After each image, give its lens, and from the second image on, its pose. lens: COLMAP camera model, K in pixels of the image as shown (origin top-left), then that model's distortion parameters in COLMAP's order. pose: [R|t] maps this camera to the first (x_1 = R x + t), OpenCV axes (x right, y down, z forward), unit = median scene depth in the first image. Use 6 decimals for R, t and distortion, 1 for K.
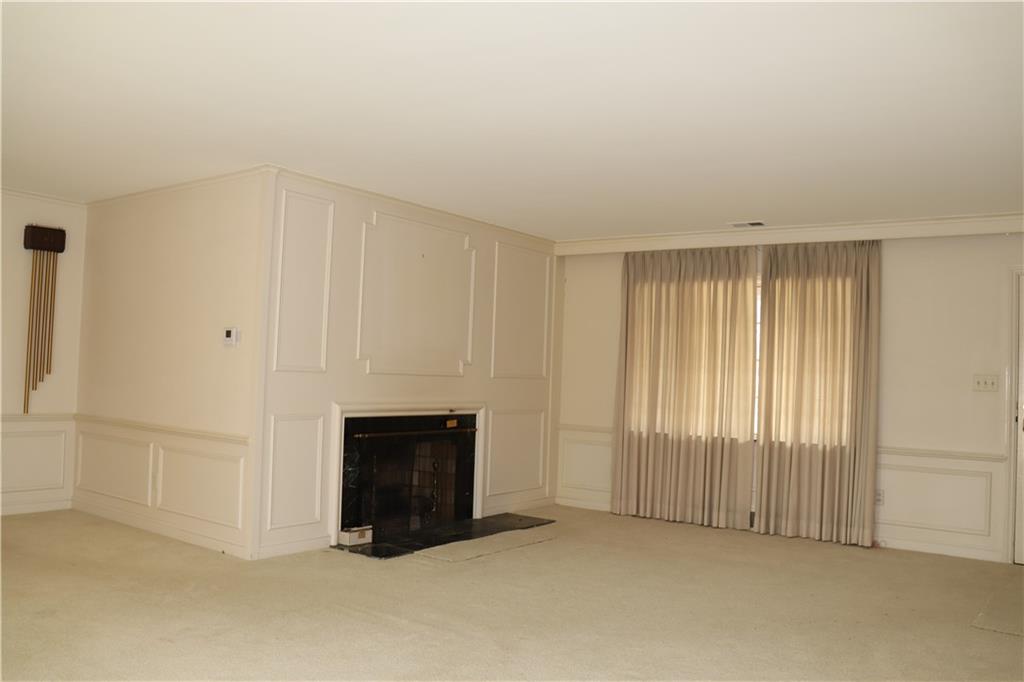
lens RADIAL K [[864.2, 0, 515.7], [0, 864.2, 339.6], [0, 0, 1]] dist [-0.161747, 0.158110]
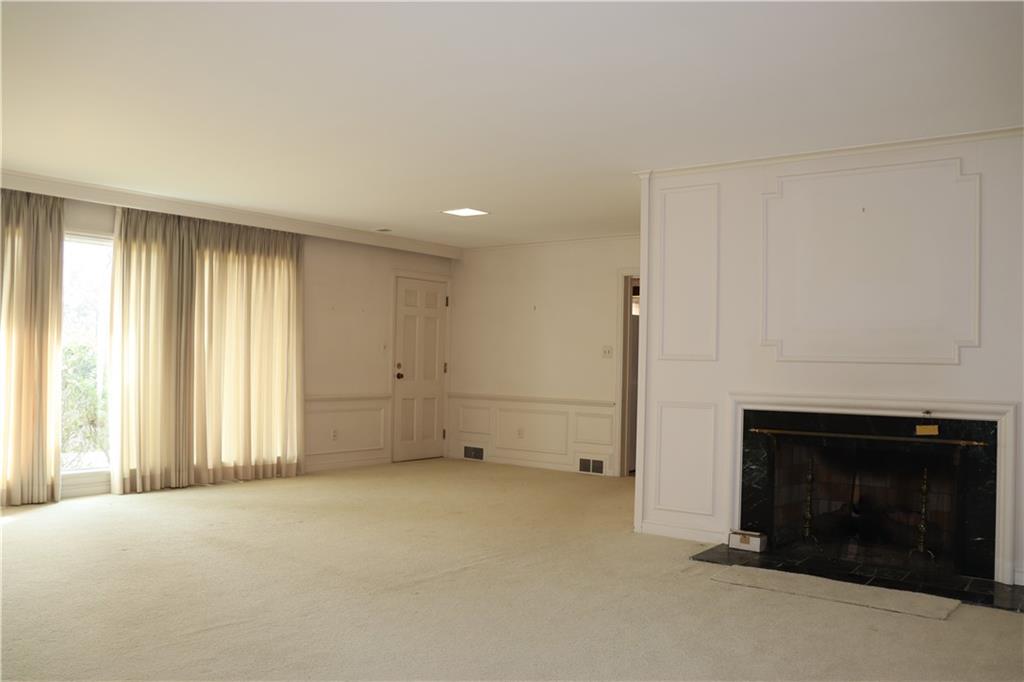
lens RADIAL K [[864.2, 0, 514.7], [0, 864.2, 341.6], [0, 0, 1]] dist [-0.161747, 0.158110]
pose [[-0.035157, -0.061889, -0.997464, 0.641470], [0.015292, 0.997931, -0.062457, 0.062971], [0.999265, -0.017449, -0.034138, 0.691048]]
